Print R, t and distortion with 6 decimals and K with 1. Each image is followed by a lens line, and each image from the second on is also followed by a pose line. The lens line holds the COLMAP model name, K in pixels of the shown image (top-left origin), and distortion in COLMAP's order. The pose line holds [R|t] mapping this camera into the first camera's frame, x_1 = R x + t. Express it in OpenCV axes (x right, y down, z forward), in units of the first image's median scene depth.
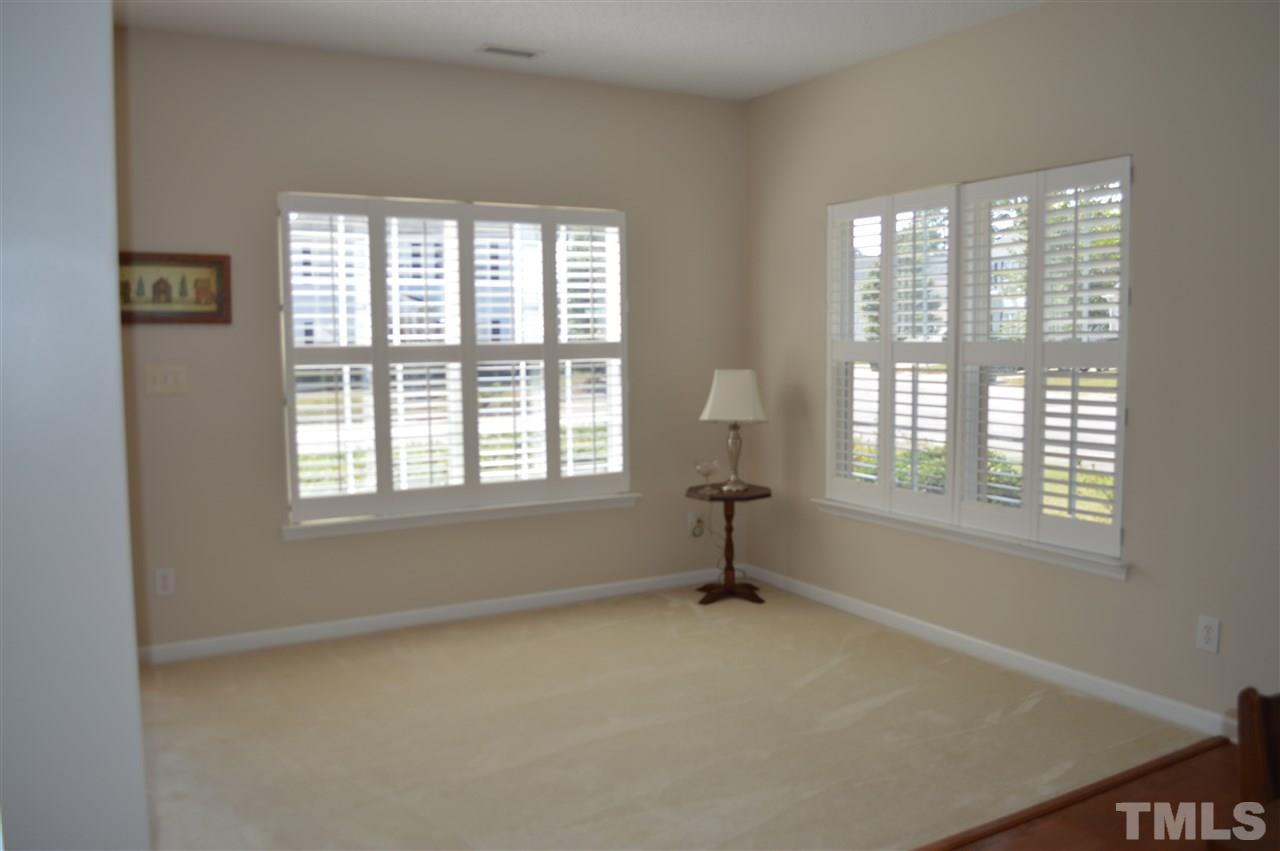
lens RADIAL K [[1035.4, 0, 662.0], [0, 1035.4, 431.2], [0, 0, 1]] dist [-0.068780, 0.005902]
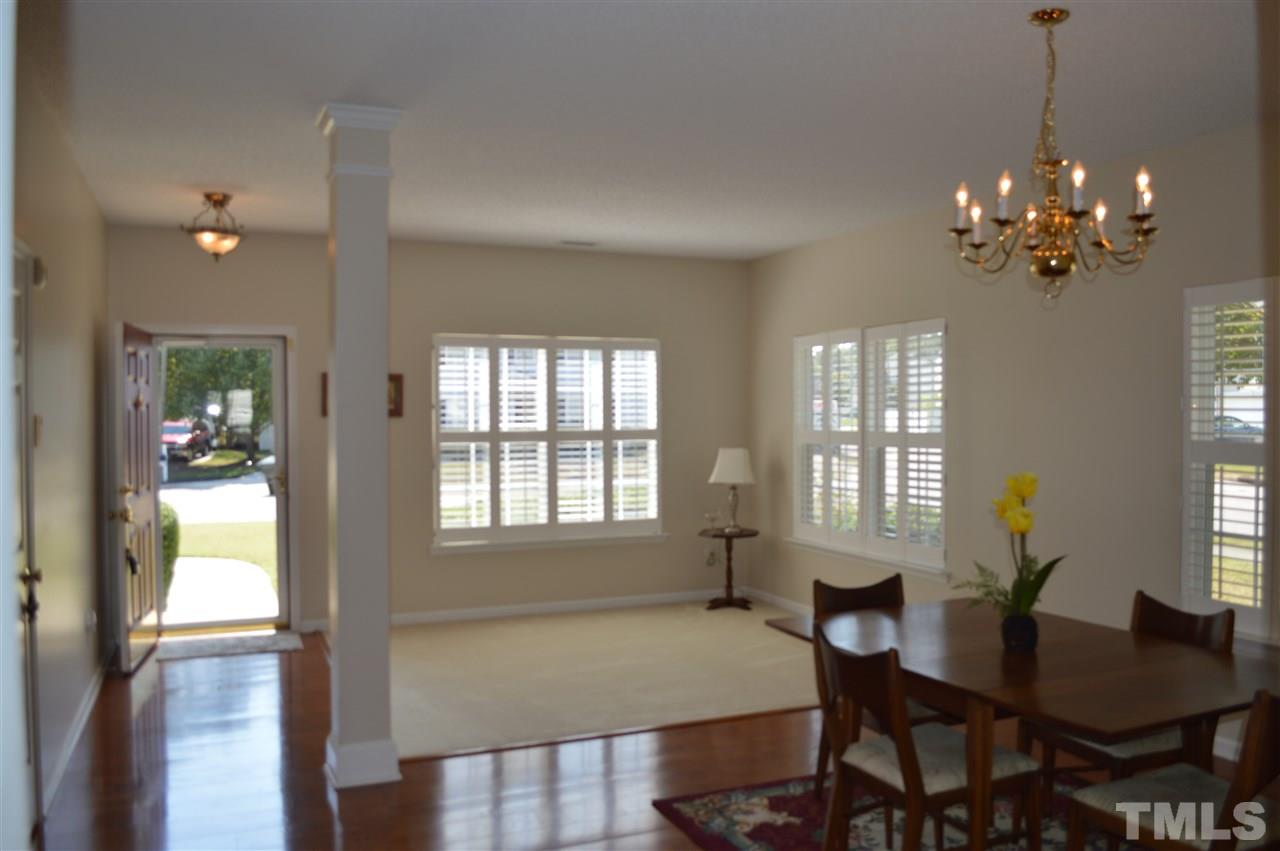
lens RADIAL K [[1035.4, 0, 656.7], [0, 1035.4, 429.4], [0, 0, 1]] dist [-0.068780, 0.005902]
pose [[0.991729, 0.004941, -0.128255, 0.160322], [-0.014458, 0.997199, -0.073381, 0.023801], [0.127533, 0.074628, 0.989023, -0.484041]]
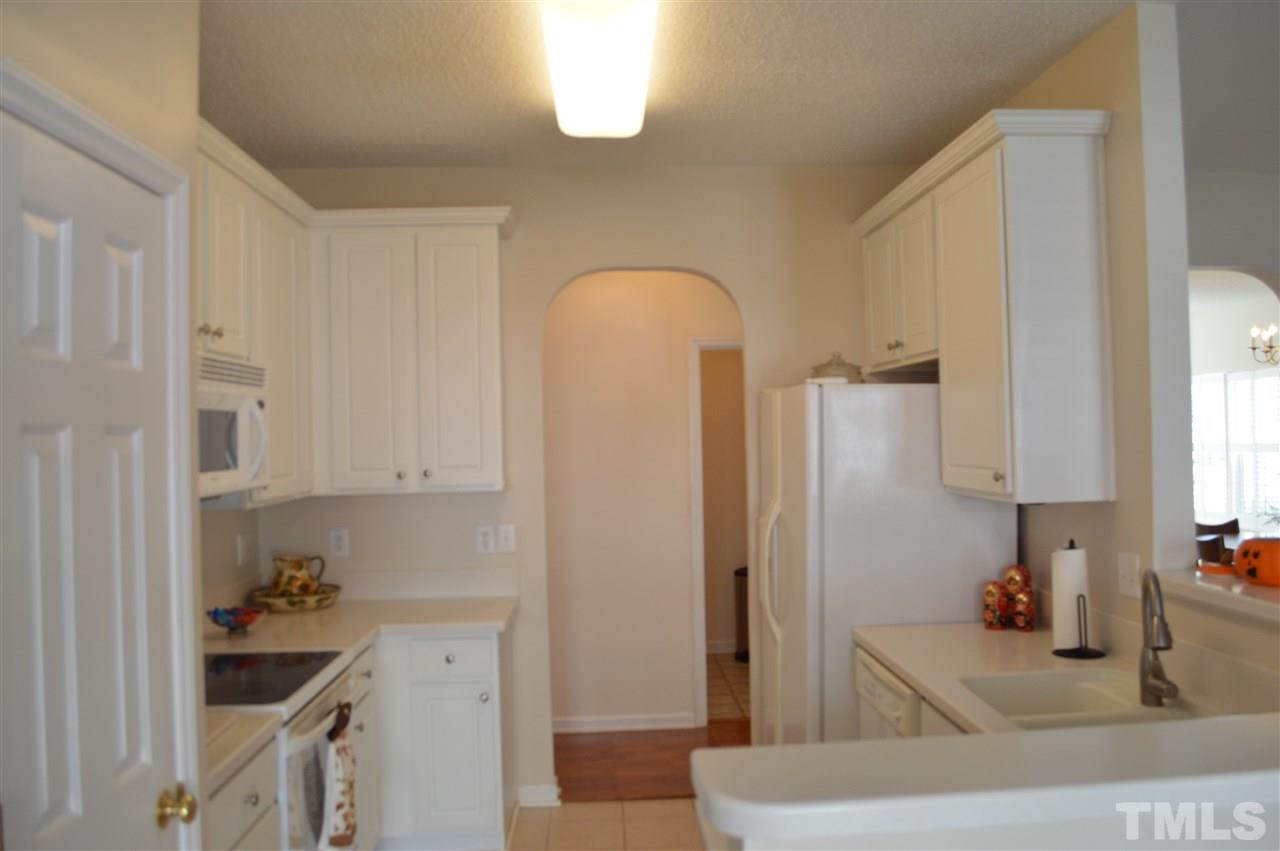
lens RADIAL K [[1042.2, 0, 638.0], [0, 1042.2, 425.0], [0, 0, 1]] dist [-0.070898, 0.017635]
pose [[0.879702, -0.001654, -0.475523, 0.182688], [-0.041658, 0.995881, -0.080528, 0.095189], [0.473698, 0.090650, 0.876010, -1.370174]]
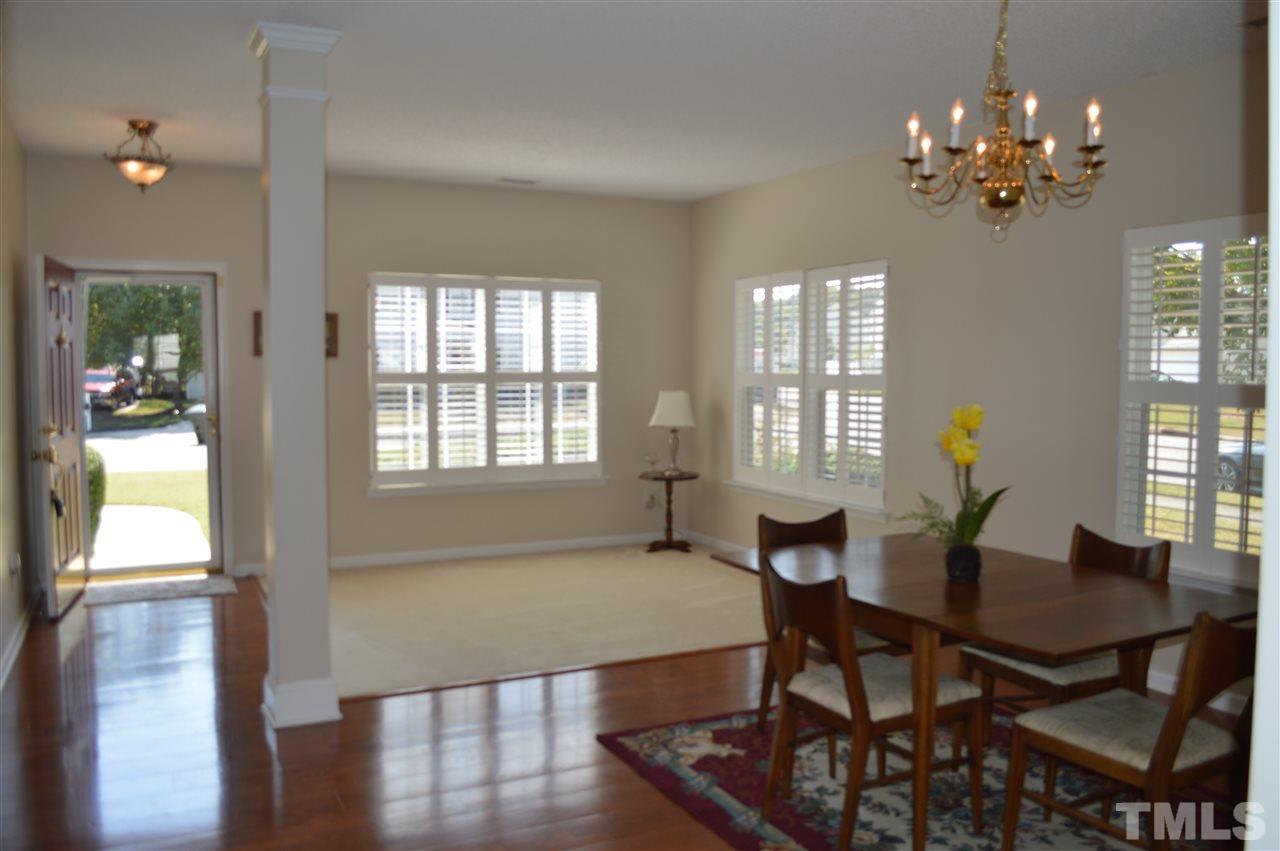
lens RADIAL K [[1035.4, 0, 654.4], [0, 1035.4, 426.3], [0, 0, 1]] dist [-0.068780, 0.005902]
pose [[0.997584, 0.013678, -0.068113, 0.152338], [-0.015781, 0.999412, -0.030447, 0.036548], [0.067657, 0.031448, 0.997213, -0.475627]]
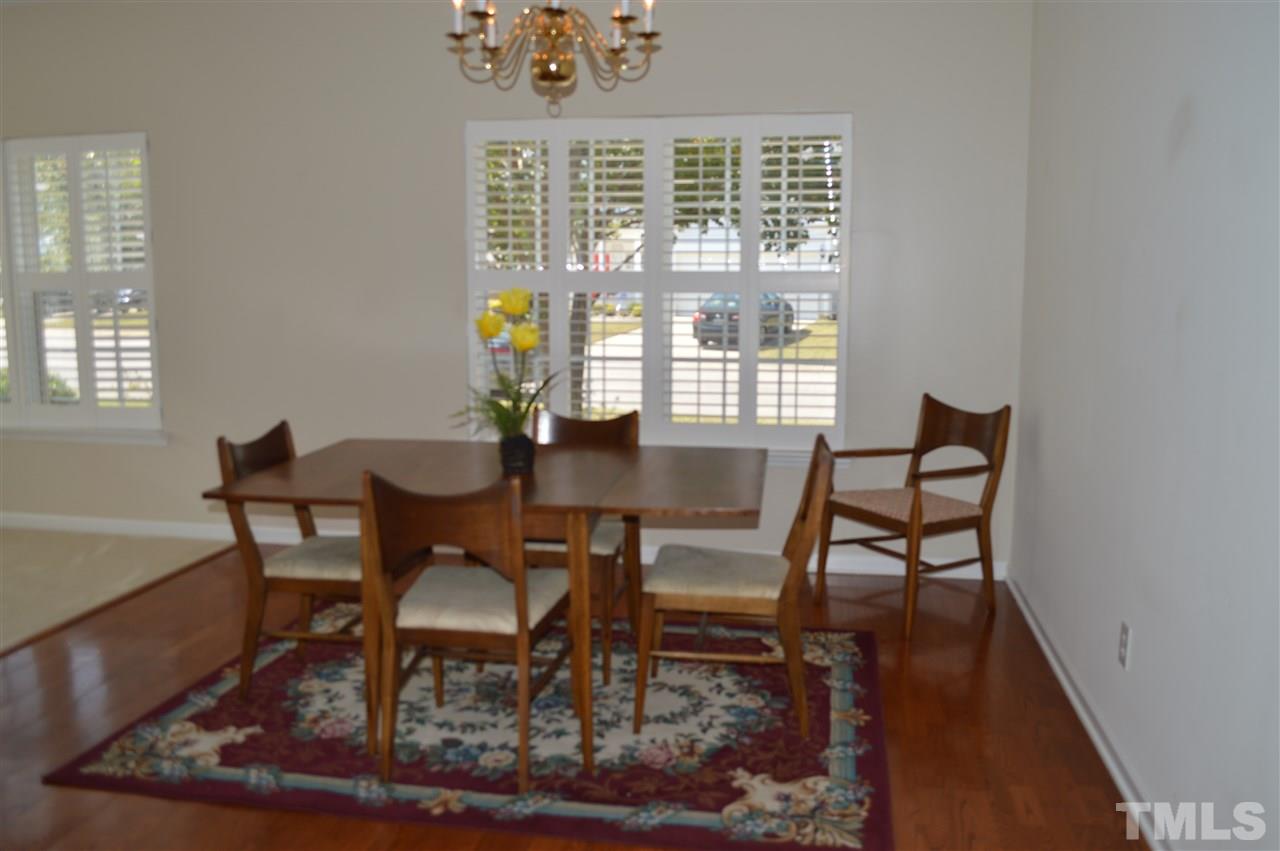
lens RADIAL K [[1035.4, 0, 648.5], [0, 1035.4, 422.3], [0, 0, 1]] dist [-0.068780, 0.005902]
pose [[0.648823, -0.096969, 0.754736, -0.115800], [0.061850, 0.995286, 0.074705, 0.039718], [-0.758422, -0.001789, 0.651761, -0.284192]]
